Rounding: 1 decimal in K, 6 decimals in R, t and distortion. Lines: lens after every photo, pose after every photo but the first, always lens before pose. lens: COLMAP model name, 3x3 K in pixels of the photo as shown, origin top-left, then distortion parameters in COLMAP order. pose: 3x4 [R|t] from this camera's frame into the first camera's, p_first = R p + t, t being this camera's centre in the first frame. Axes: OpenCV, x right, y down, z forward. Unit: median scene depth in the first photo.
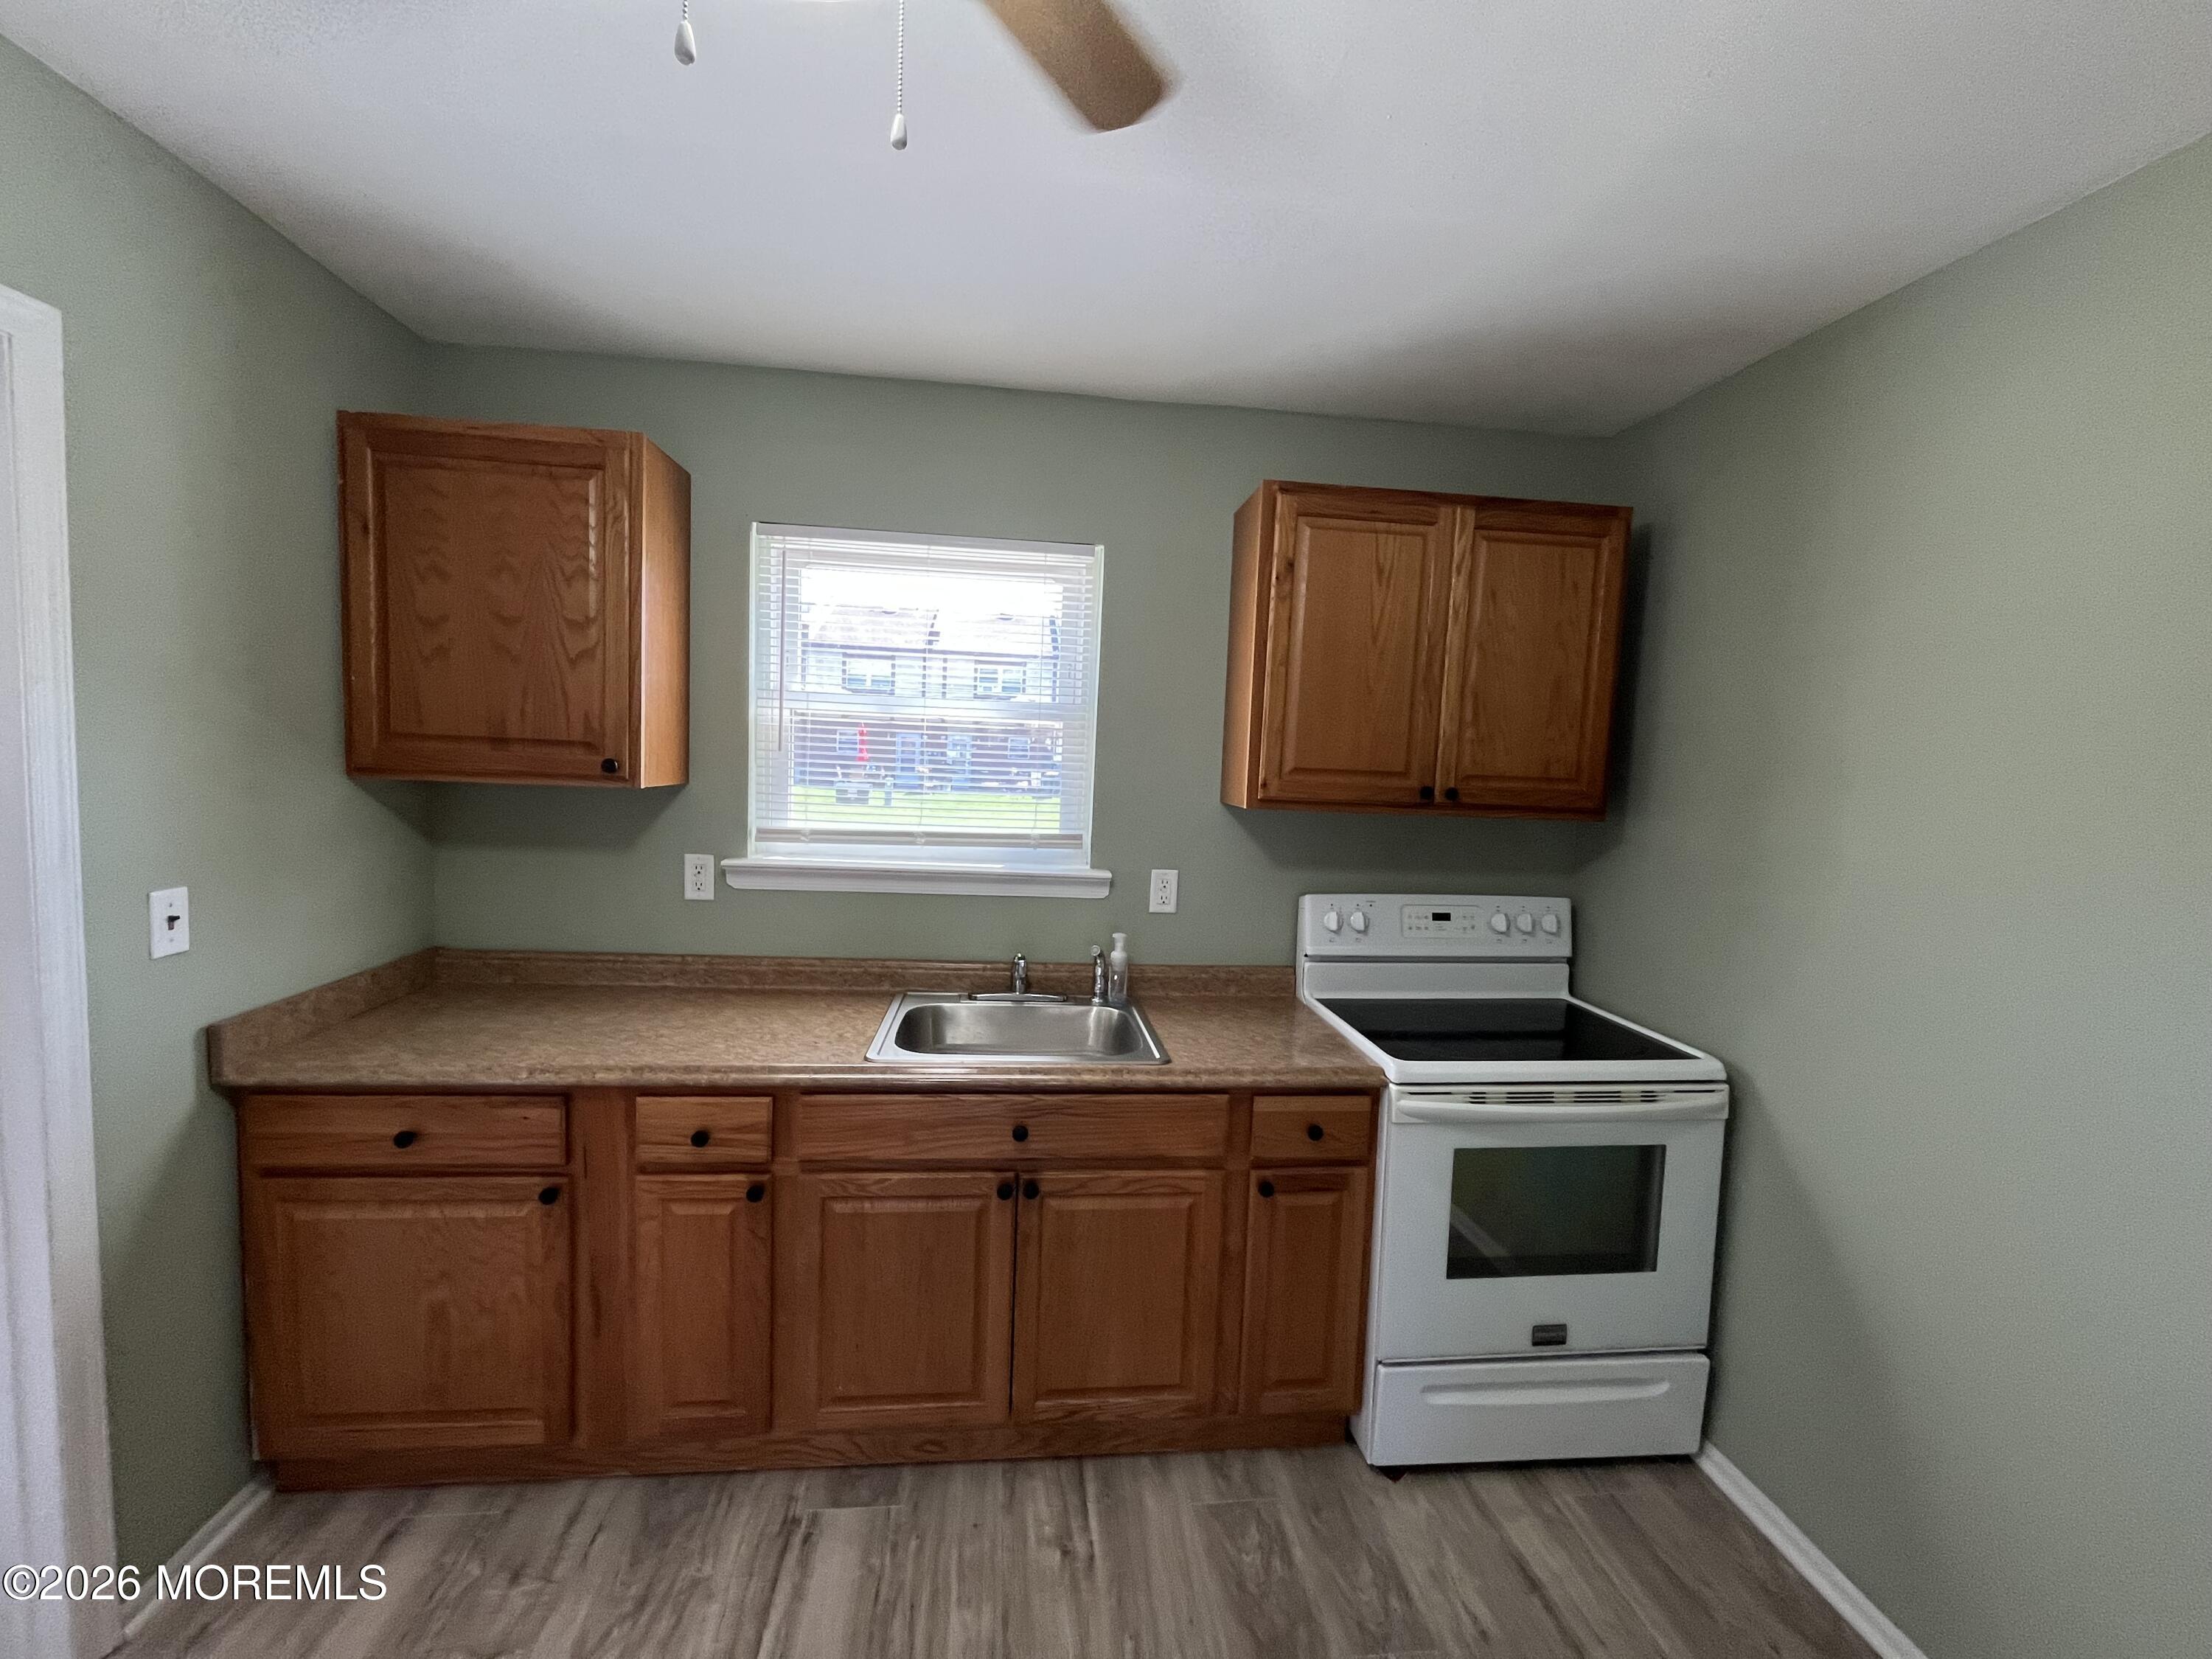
lens RADIAL K [[905.8, 0, 1107.3], [0, 905.8, 831.8], [0, 0, 1]] dist [-0.003971, 0.000597]
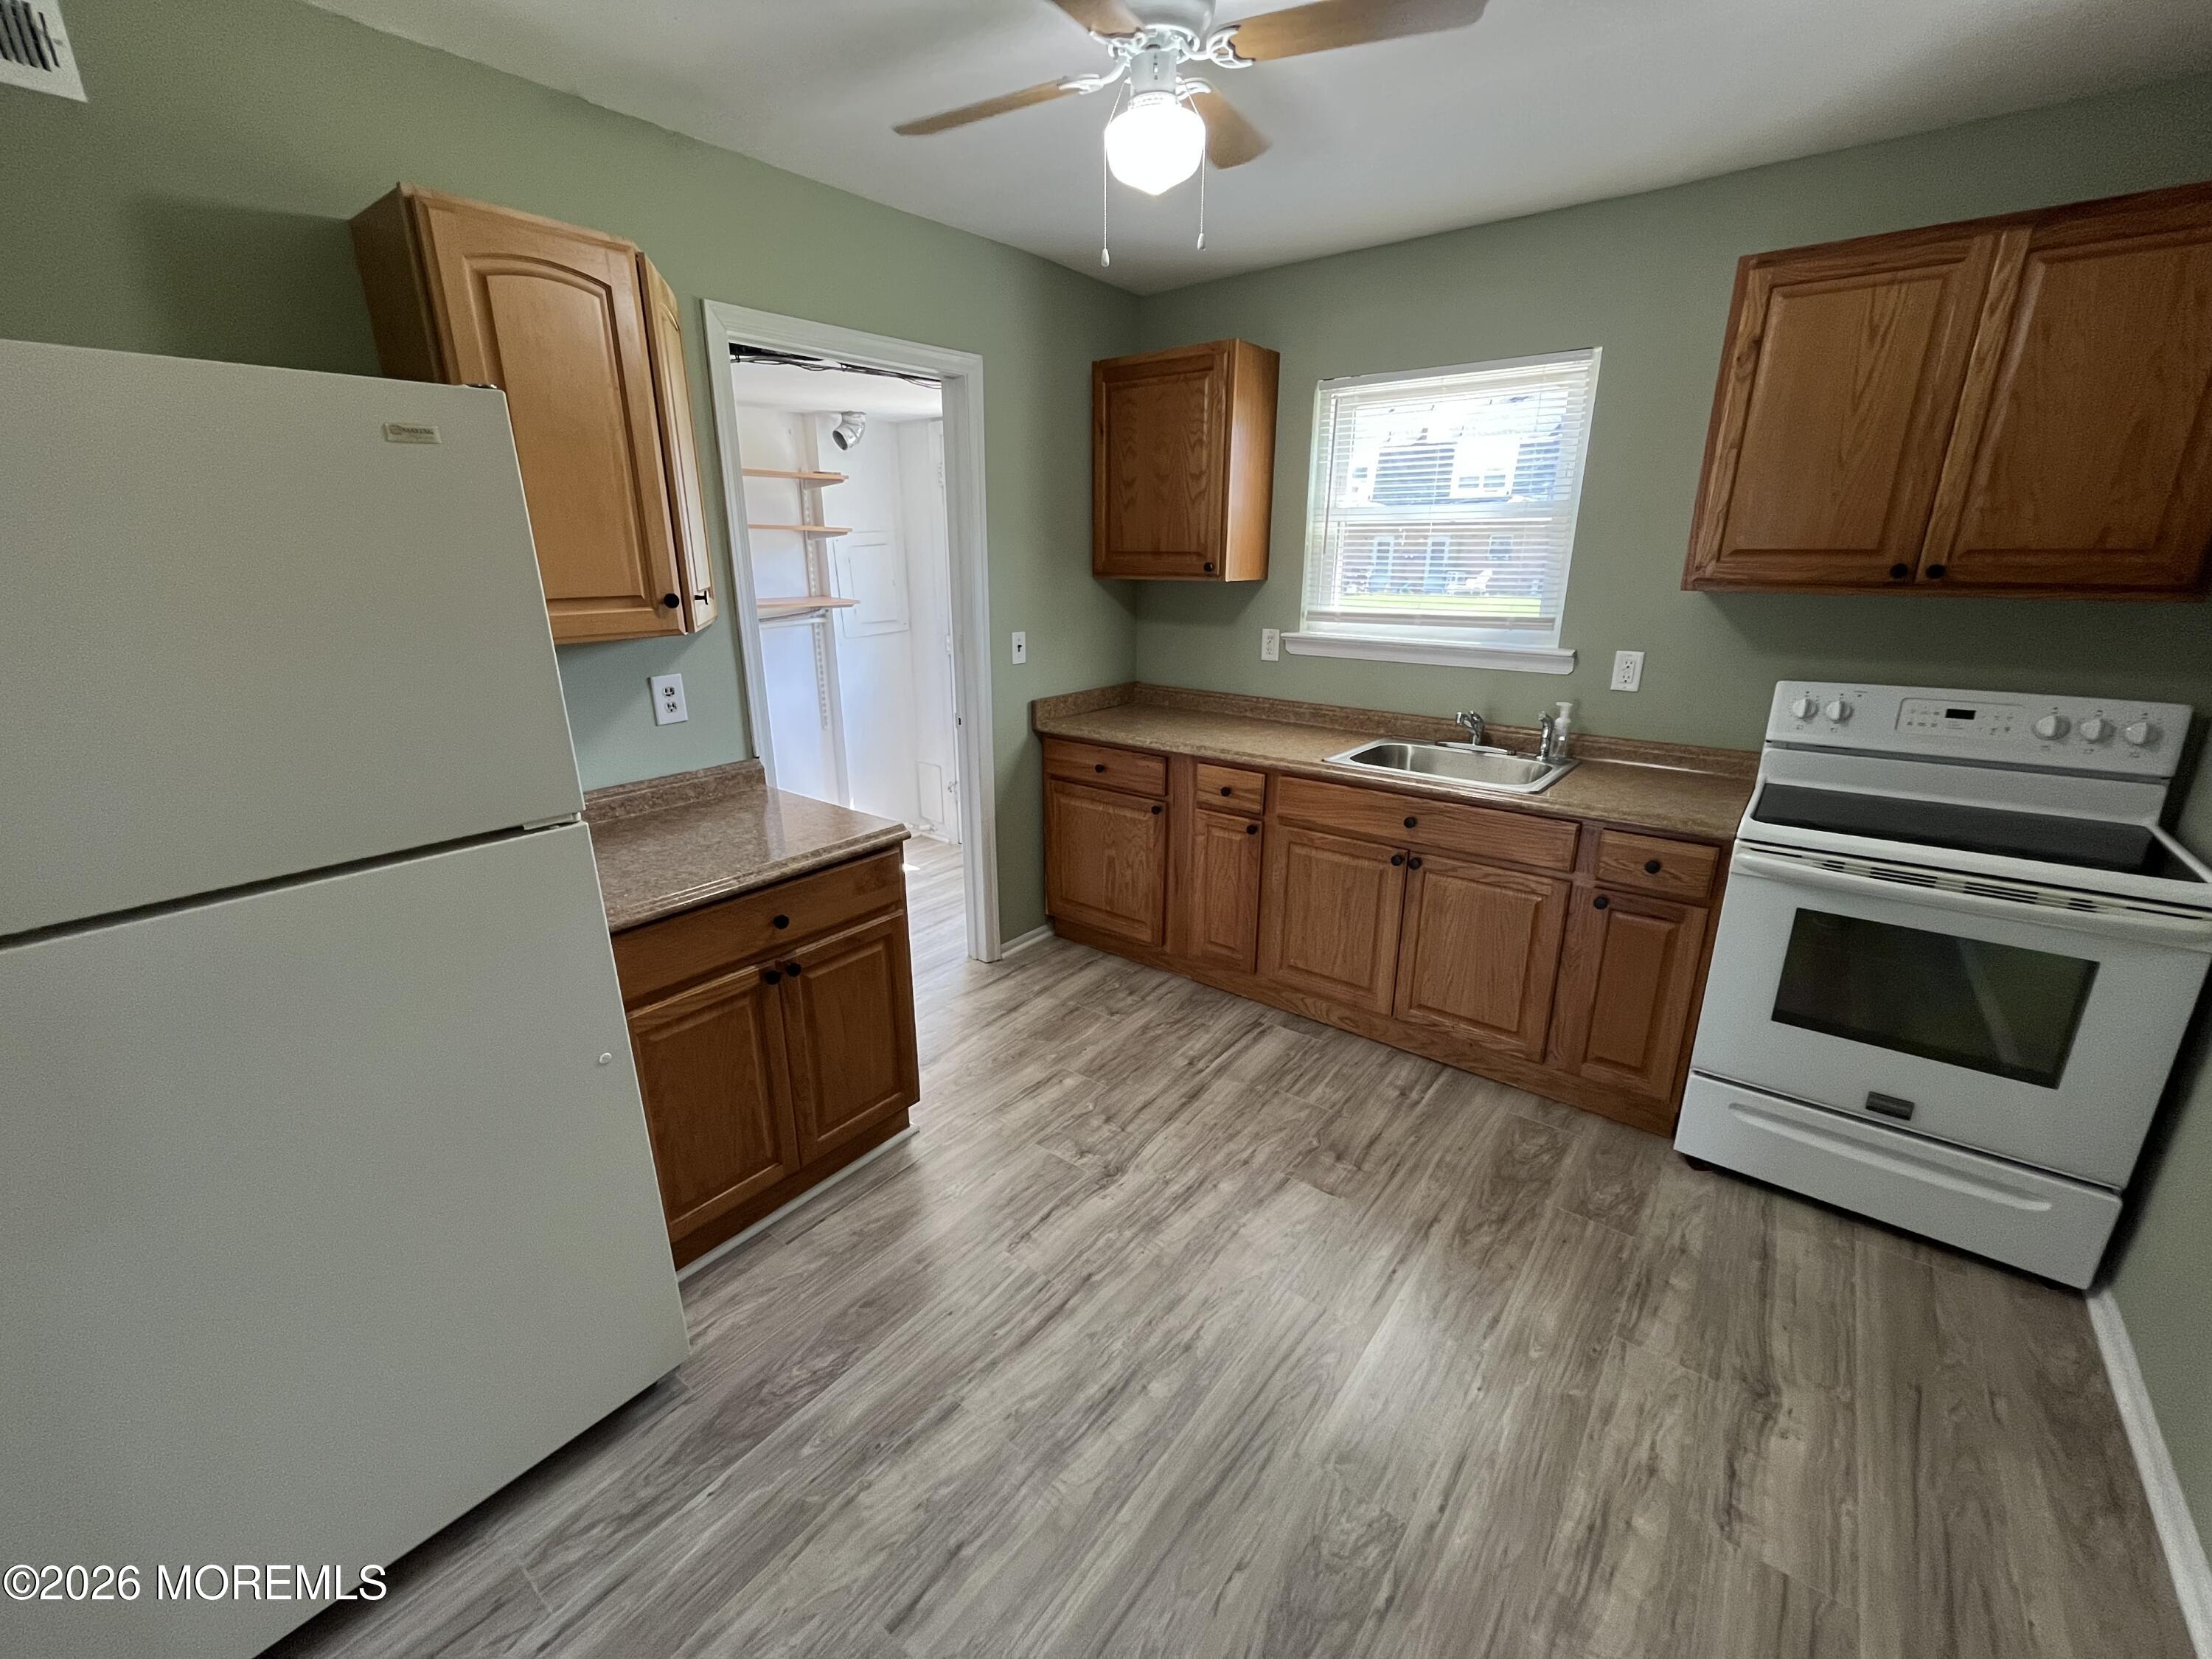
lens RADIAL K [[905.8, 0, 1102.5], [0, 905.8, 833.7], [0, 0, 1]] dist [-0.003971, 0.000597]
pose [[0.710396, 0.168754, -0.683272, 0.506900], [-0.029397, 0.977096, 0.210759, 0.057976], [0.703188, -0.129636, 0.699086, -0.327255]]
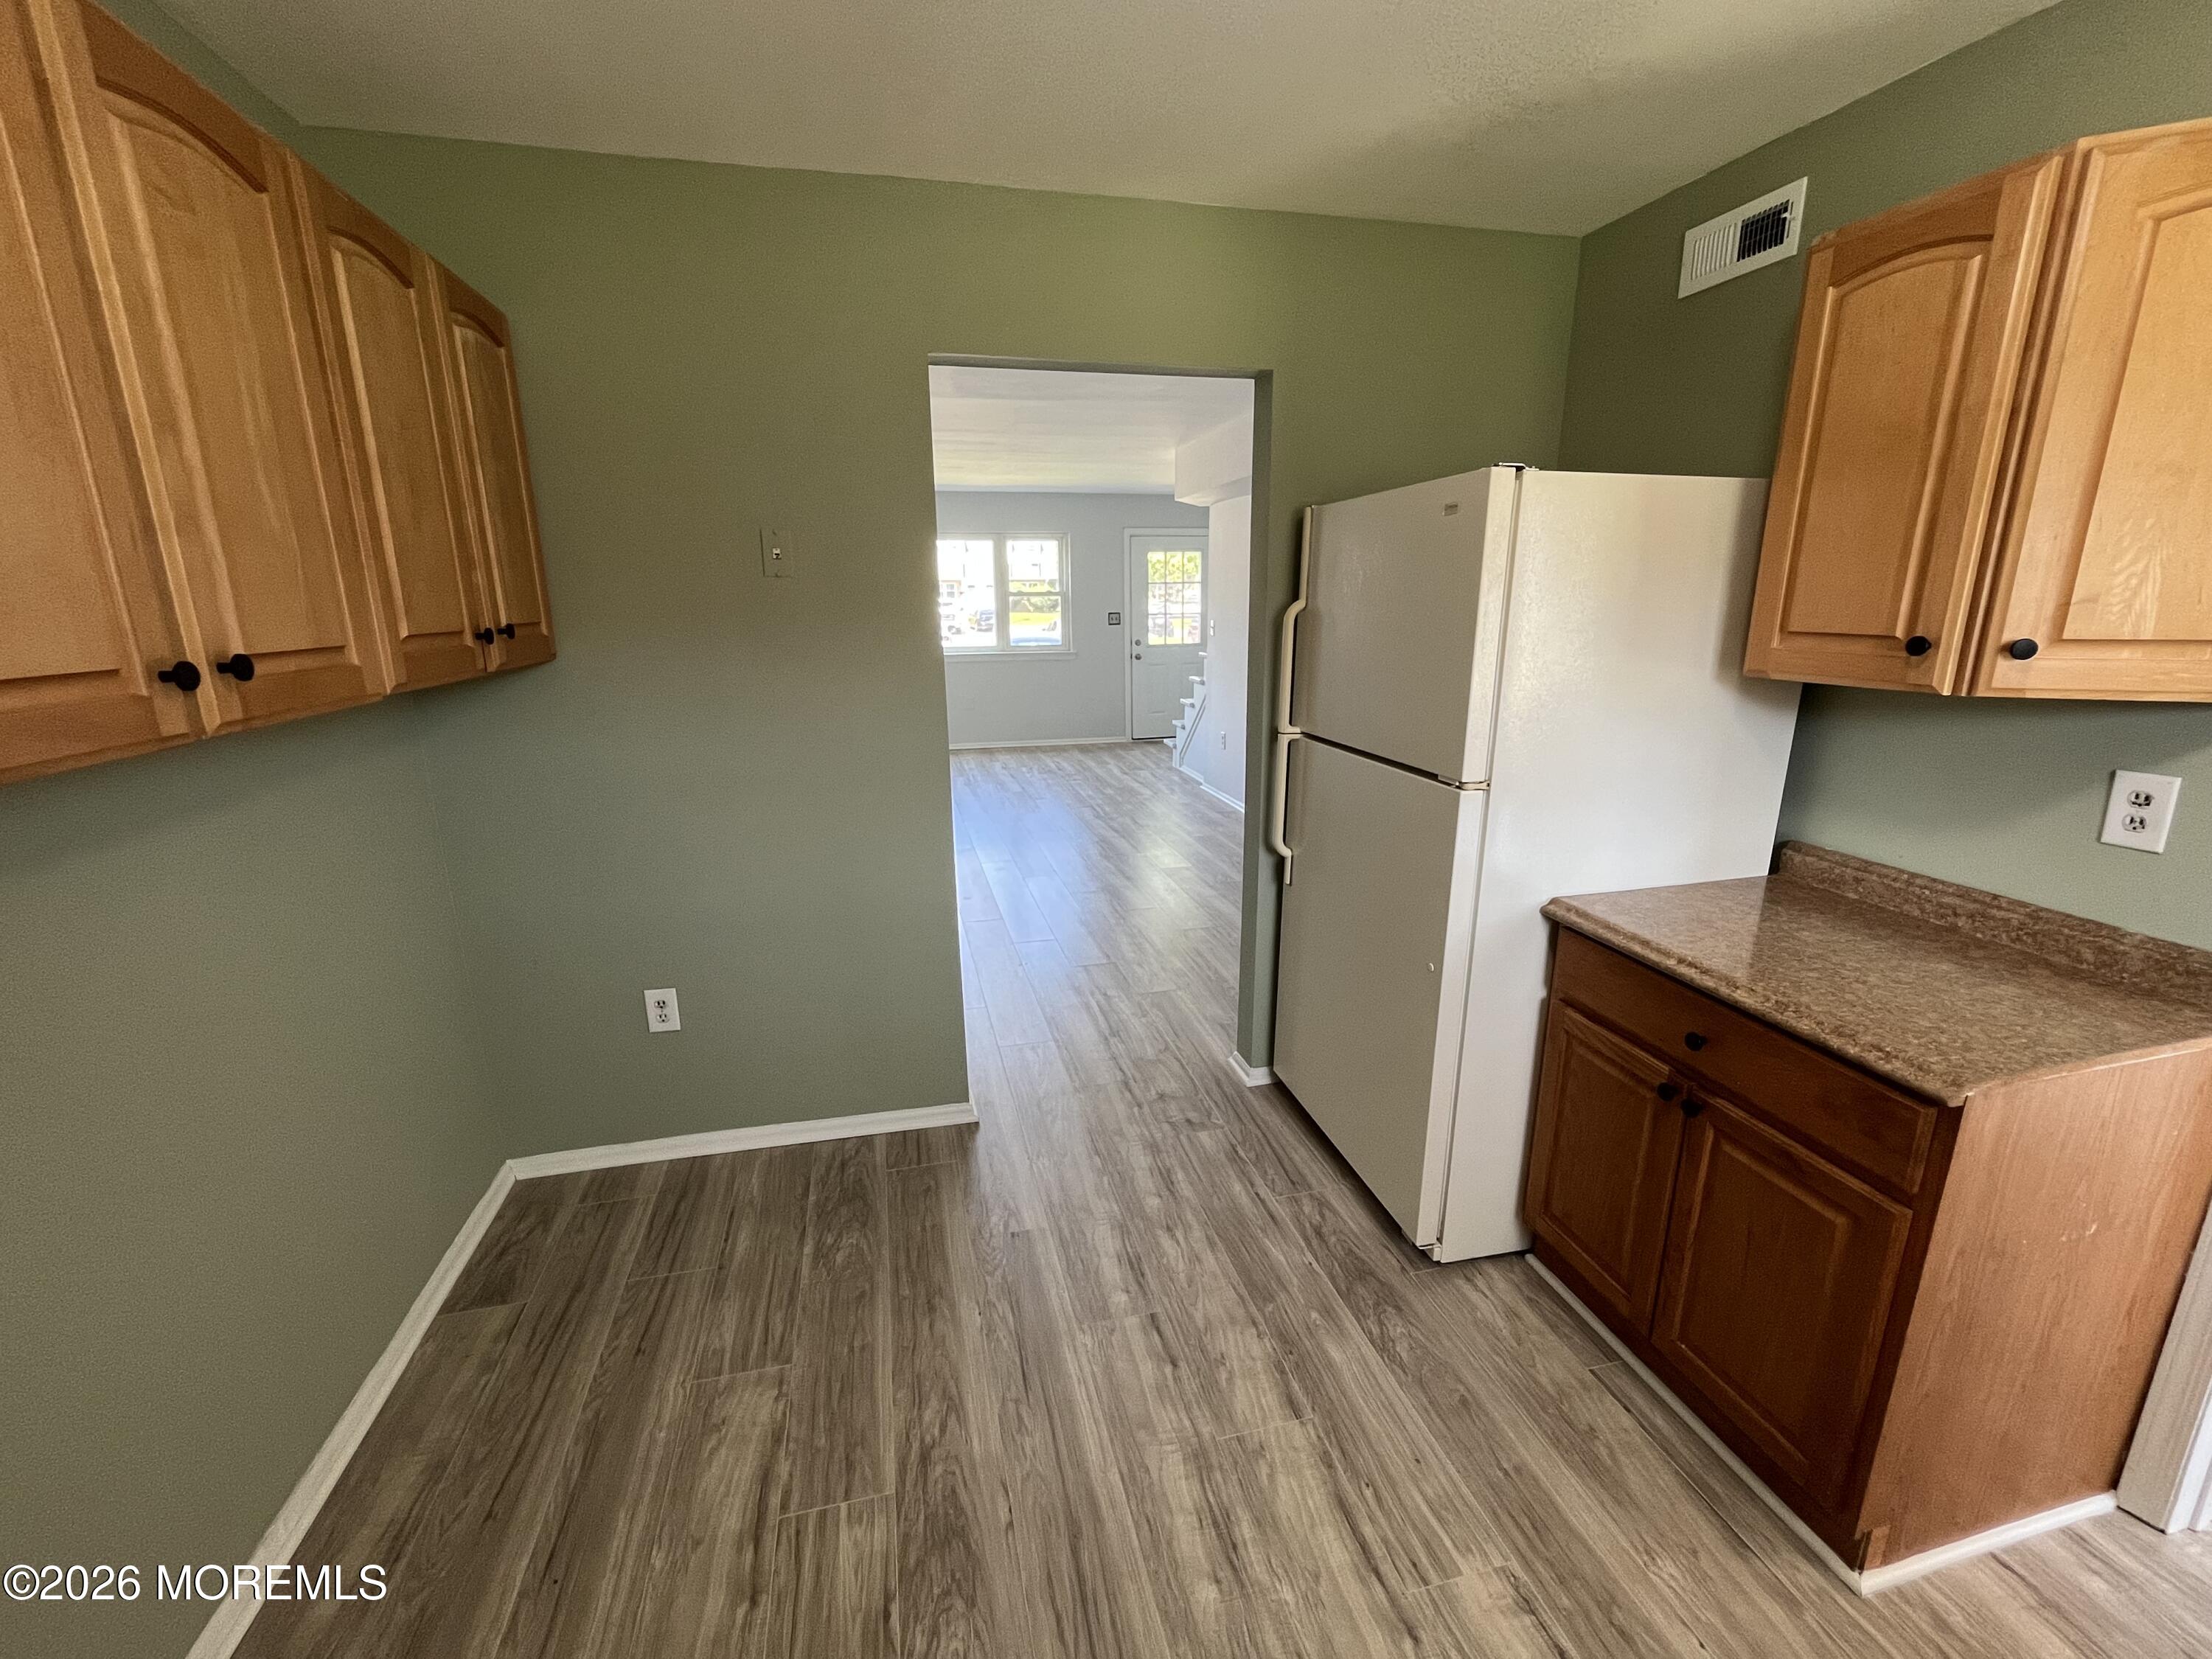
lens RADIAL K [[905.8, 0, 1106.3], [0, 905.8, 835.3], [0, 0, 1]] dist [-0.003971, 0.000597]
pose [[-0.990706, 0.000084, -0.136024, 0.206717], [-0.046133, 0.940523, 0.336582, -0.042170], [0.127962, 0.339729, -0.931778, 0.735185]]
